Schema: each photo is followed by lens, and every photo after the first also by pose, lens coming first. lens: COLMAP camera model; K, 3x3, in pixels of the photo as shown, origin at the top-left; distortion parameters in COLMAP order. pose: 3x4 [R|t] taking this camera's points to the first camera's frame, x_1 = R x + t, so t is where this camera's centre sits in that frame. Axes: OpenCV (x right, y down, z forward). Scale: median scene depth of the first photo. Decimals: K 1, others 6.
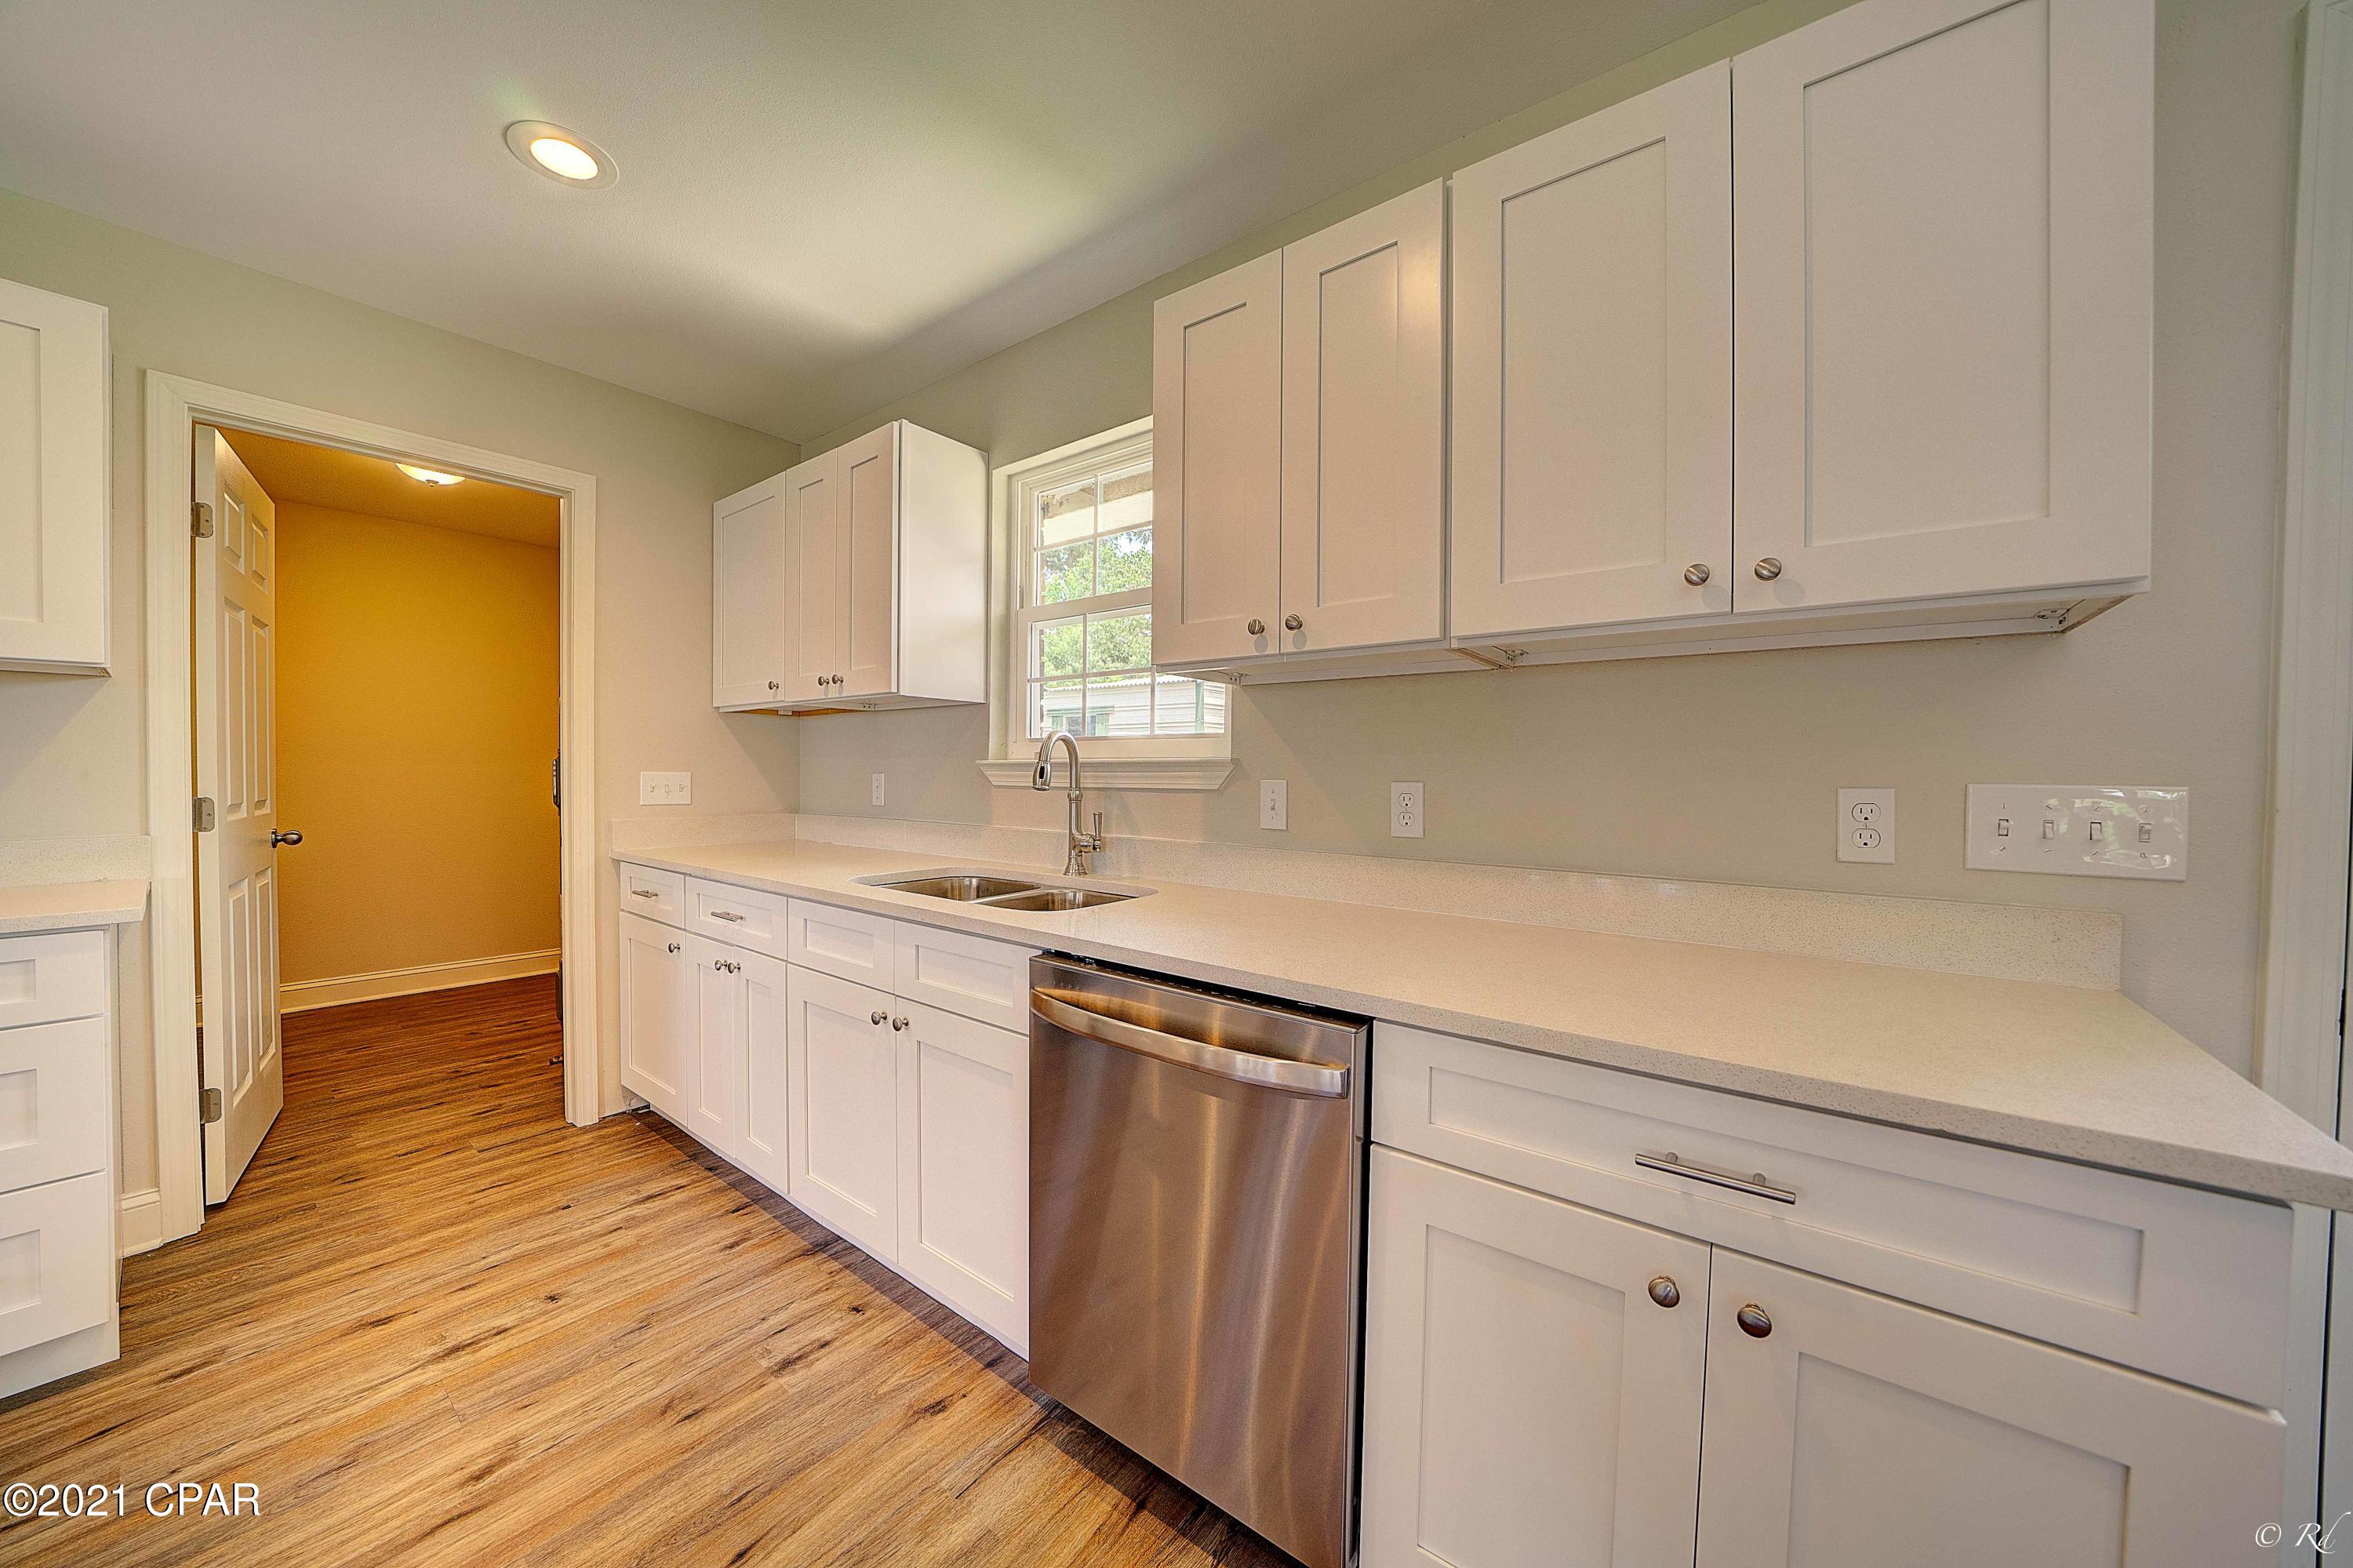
lens RADIAL K [[812.9, 0, 1173.9], [0, 812.9, 787.7], [0, 0, 1]] dist [-0.025963, 0.002627]
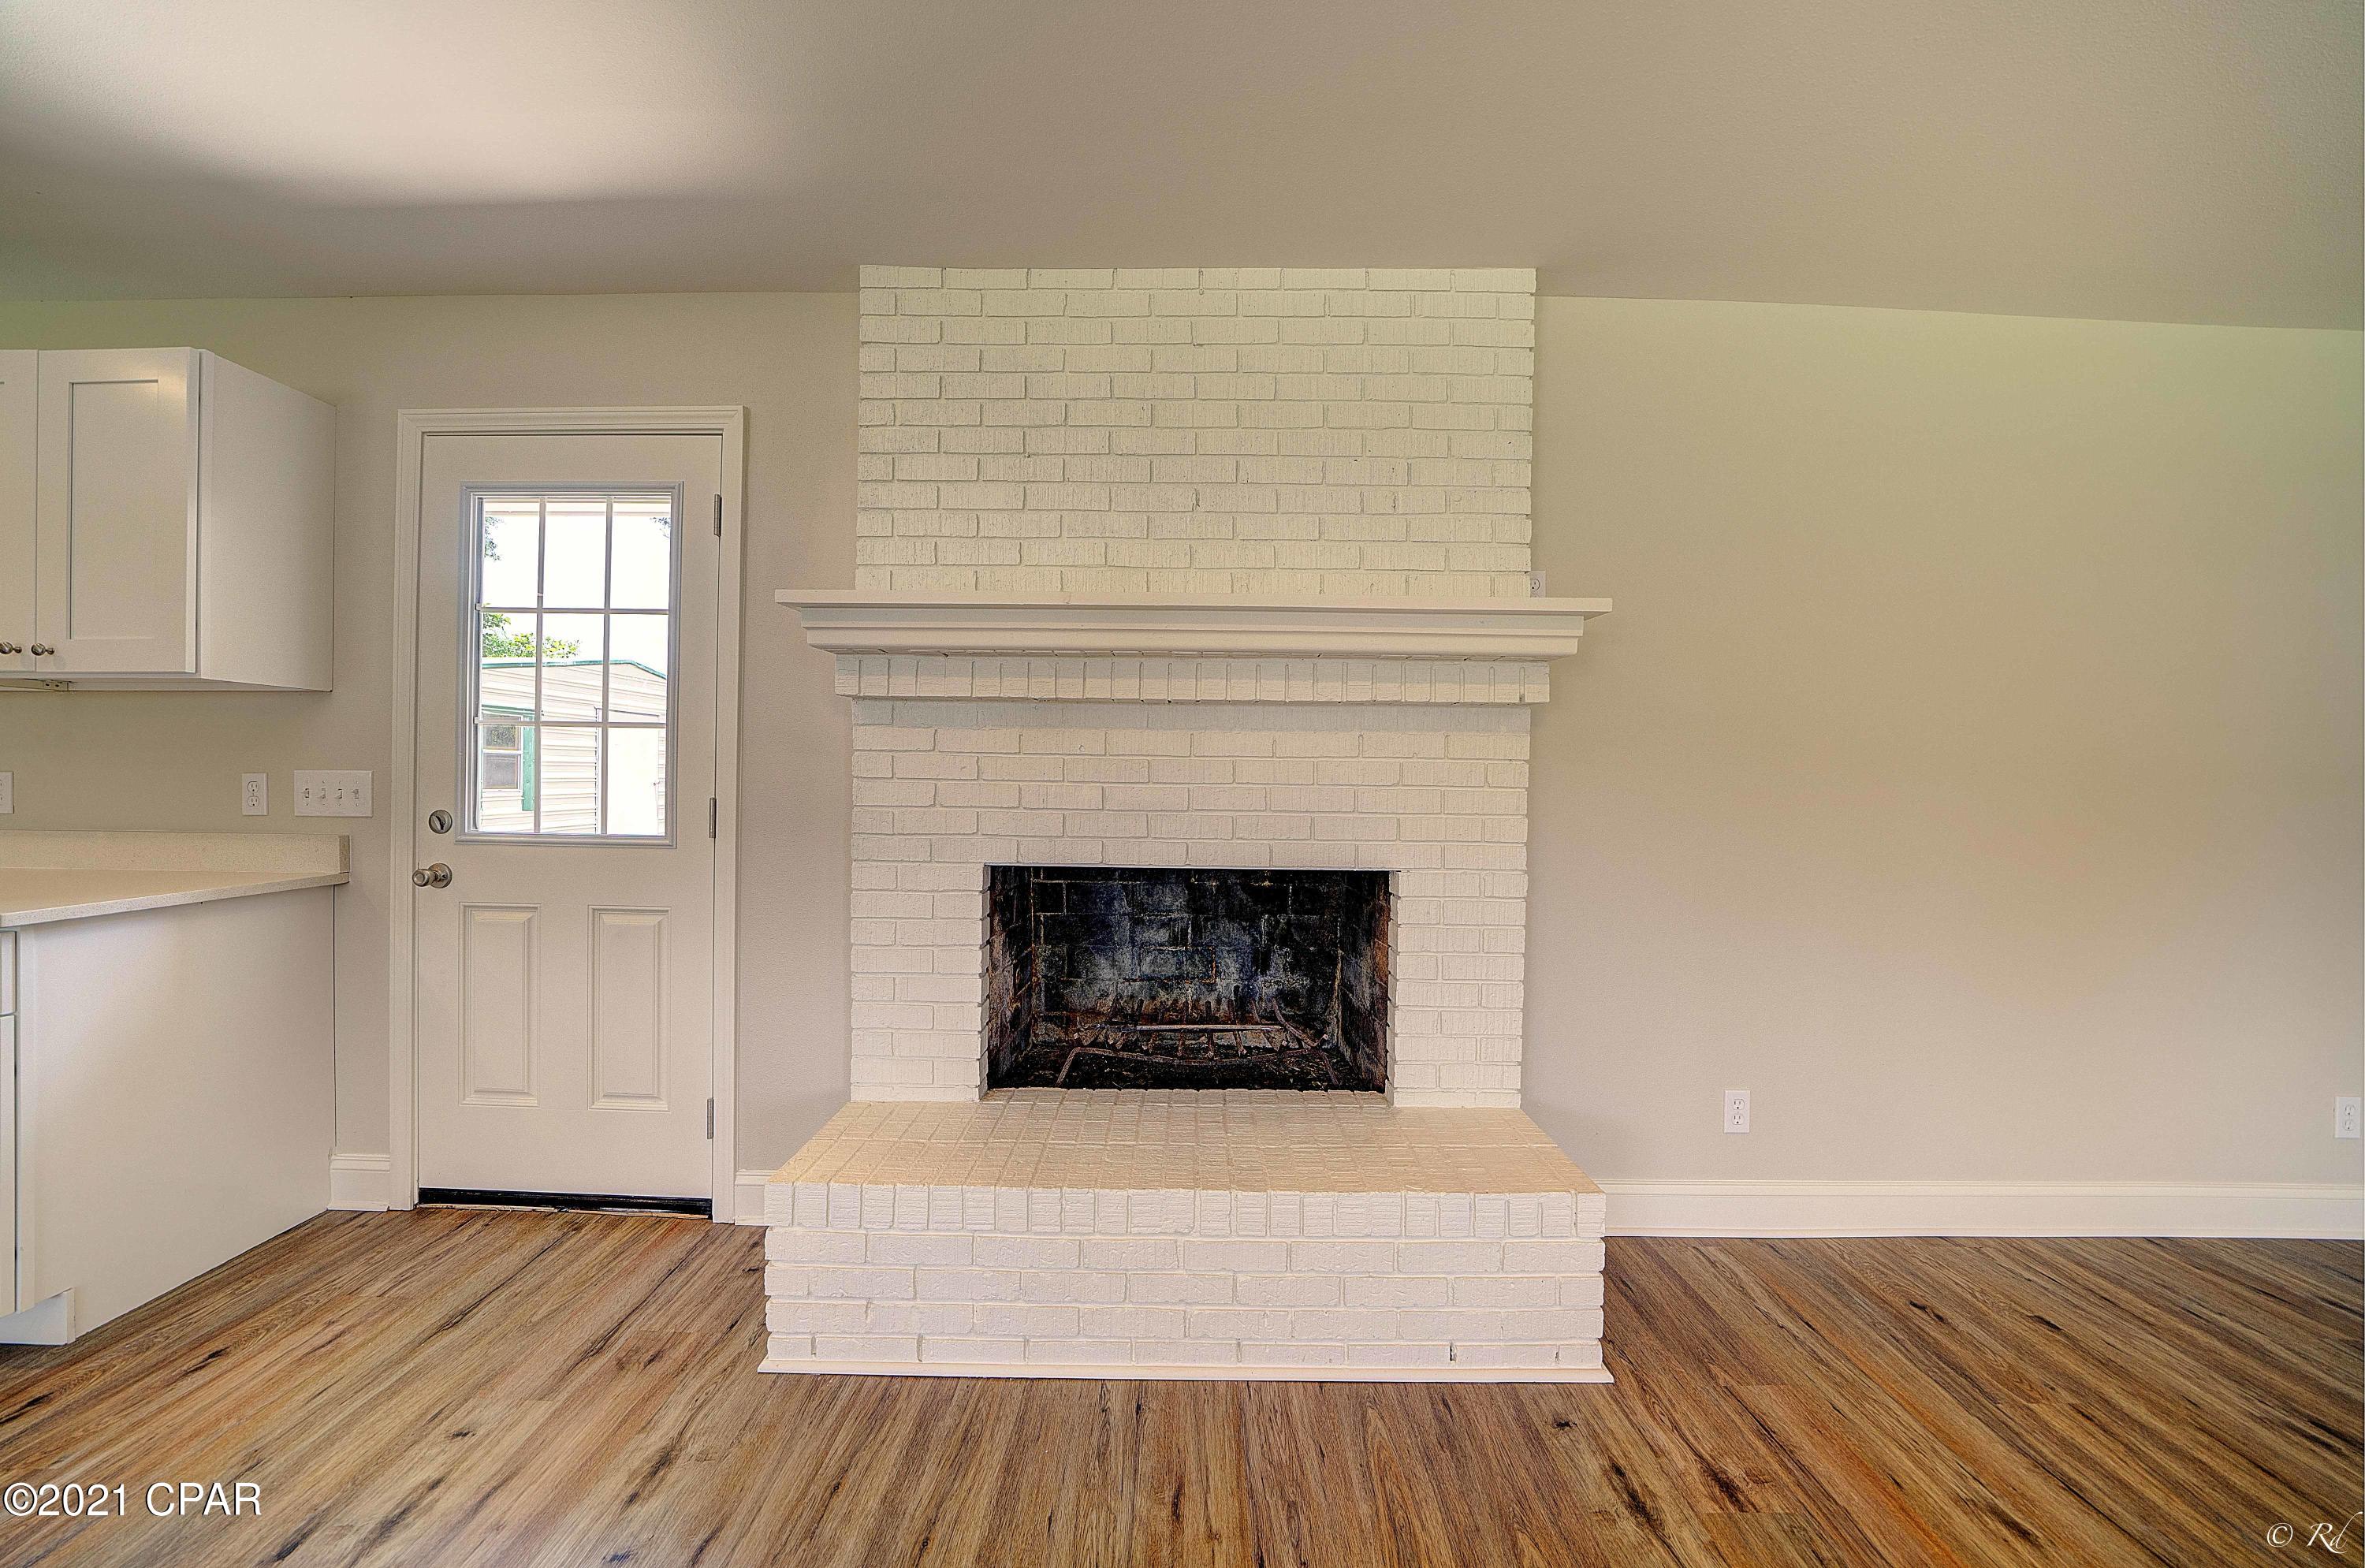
lens RADIAL K [[817.1, 0, 1179.9], [0, 817.1, 787.7], [0, 0, 1]] dist [-0.025963, 0.002627]
pose [[0.789696, -0.003381, 0.613489, 0.842559], [0.009412, 0.999934, -0.006604, 0.038968], [-0.613426, 0.010989, 0.789676, -0.979271]]
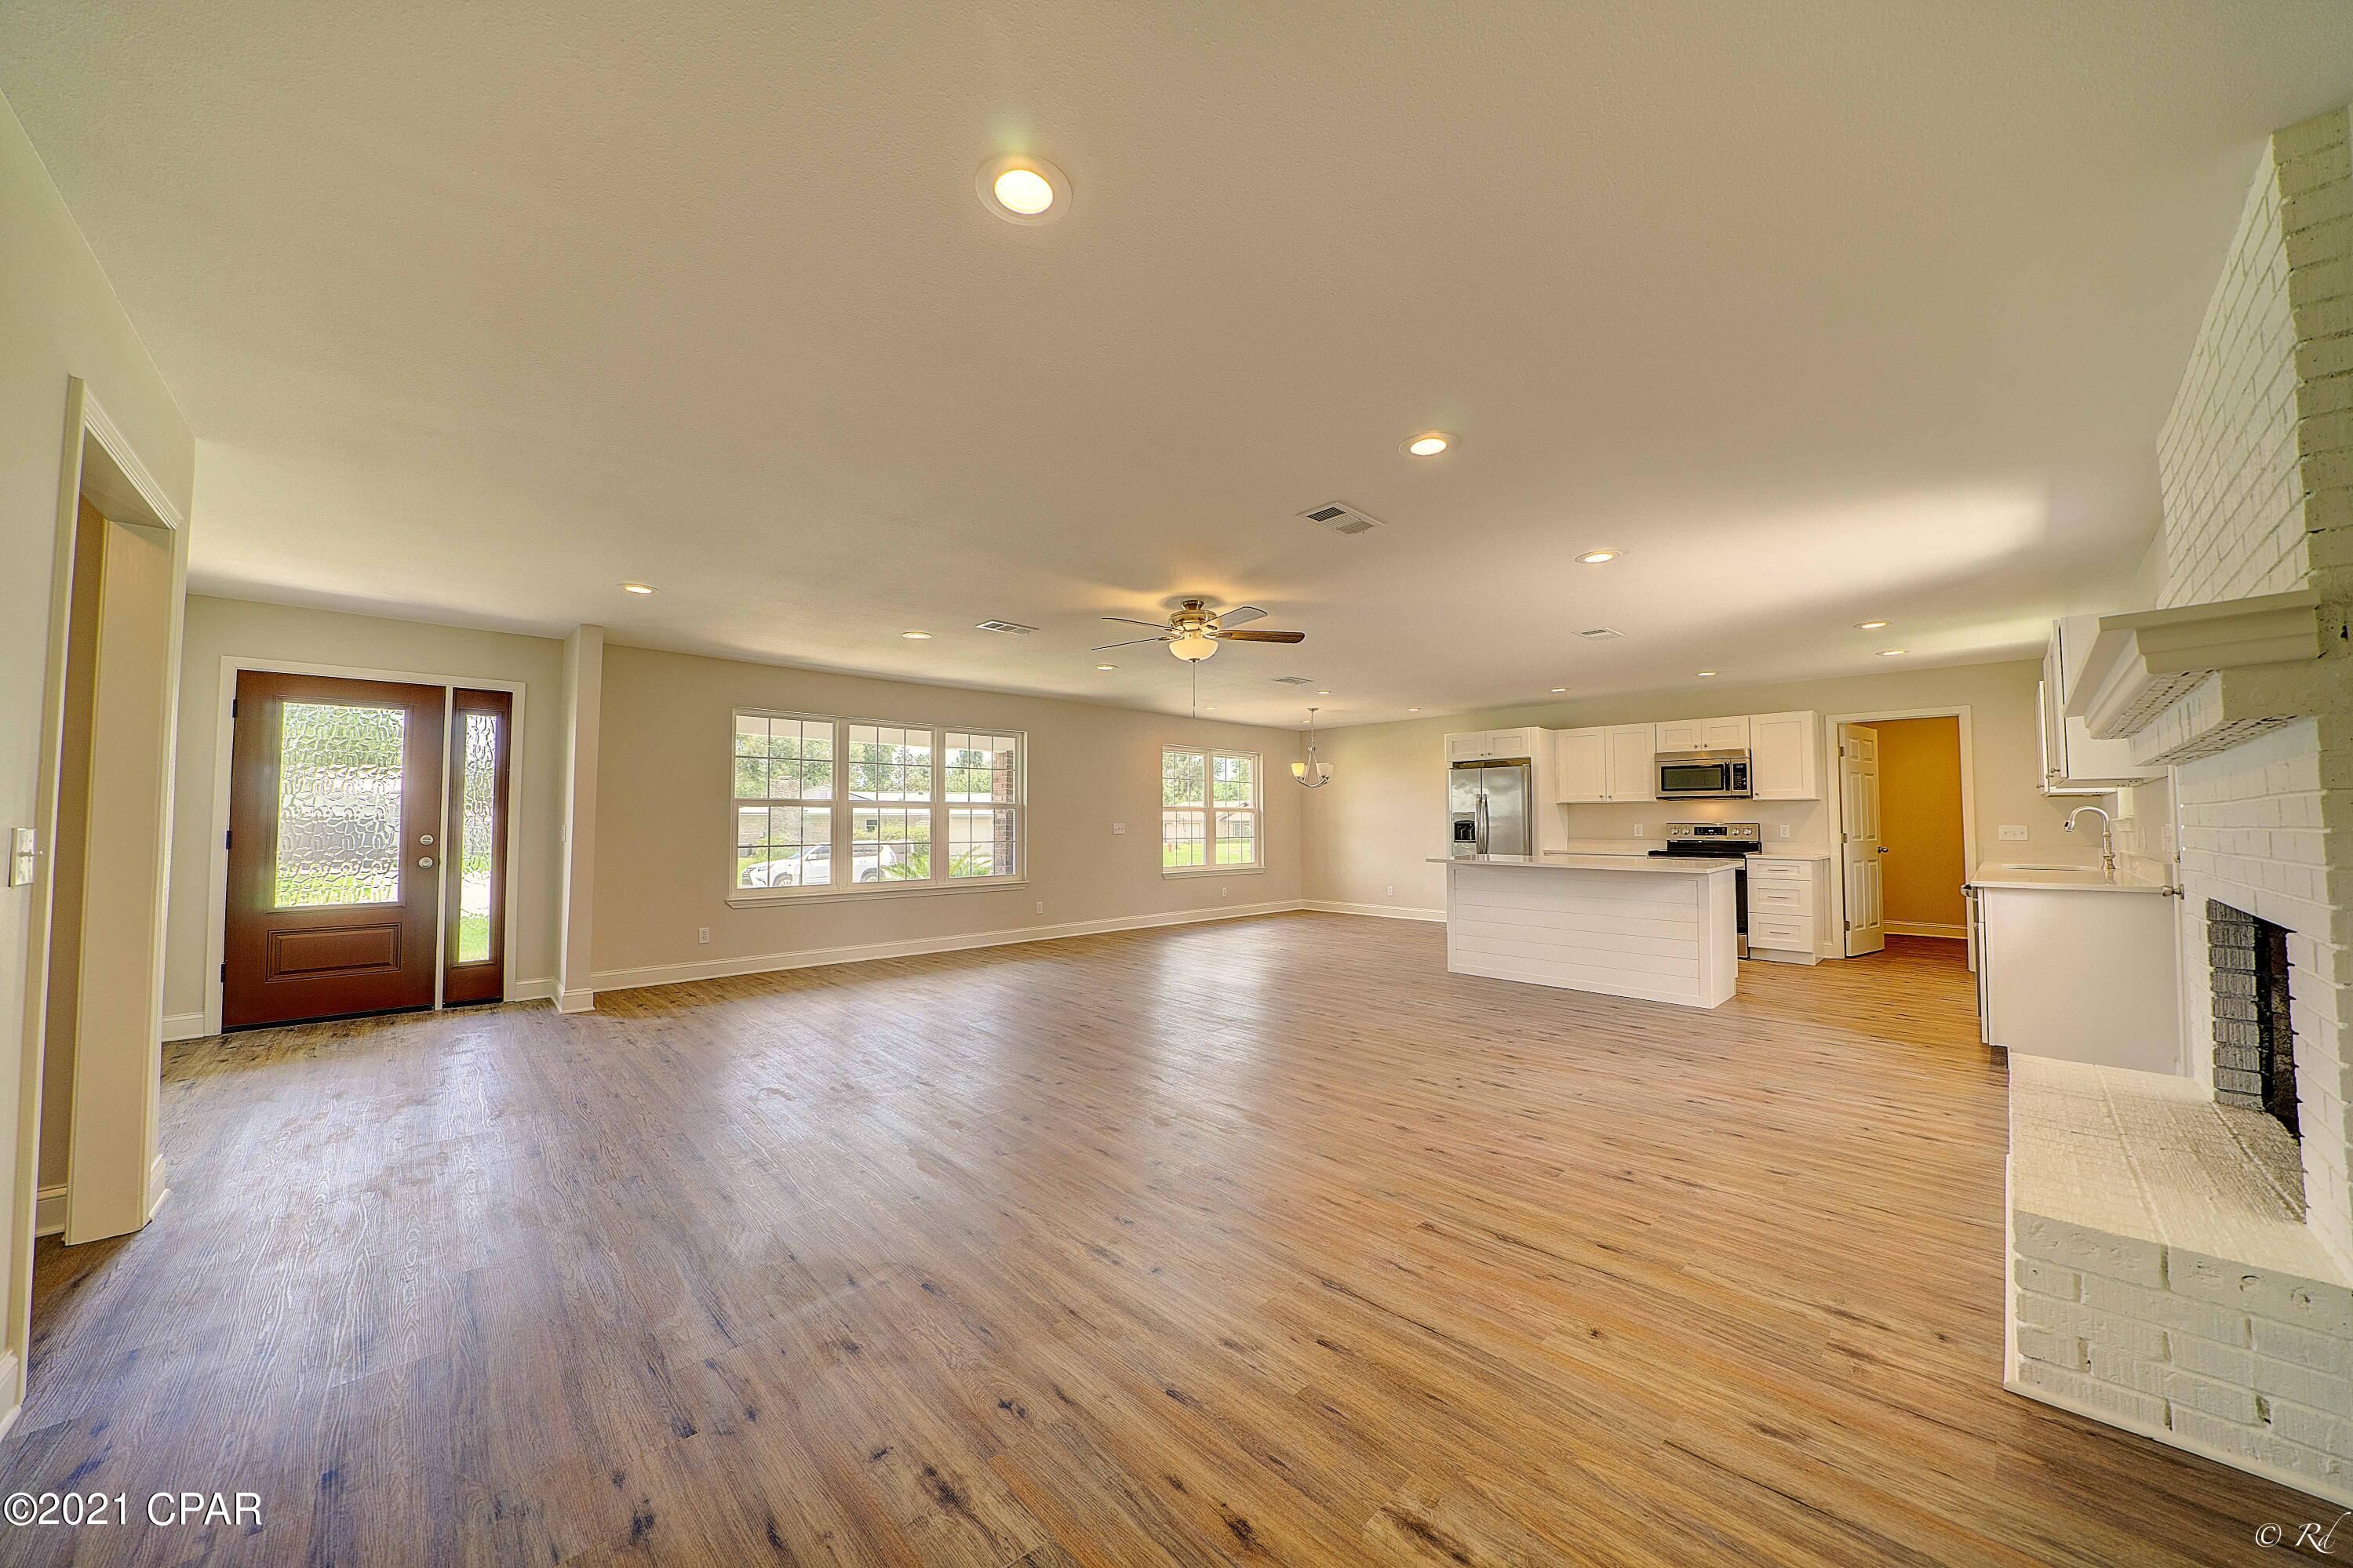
lens RADIAL K [[812.8, 0, 1173.9], [0, 812.8, 787.7], [0, 0, 1]] dist [-0.025963, 0.002627]
pose [[-0.145502, -0.052355, -0.987972, 2.593710], [-0.023826, 0.998495, -0.049404, 0.055022], [0.989071, 0.016351, -0.146531, -1.353771]]
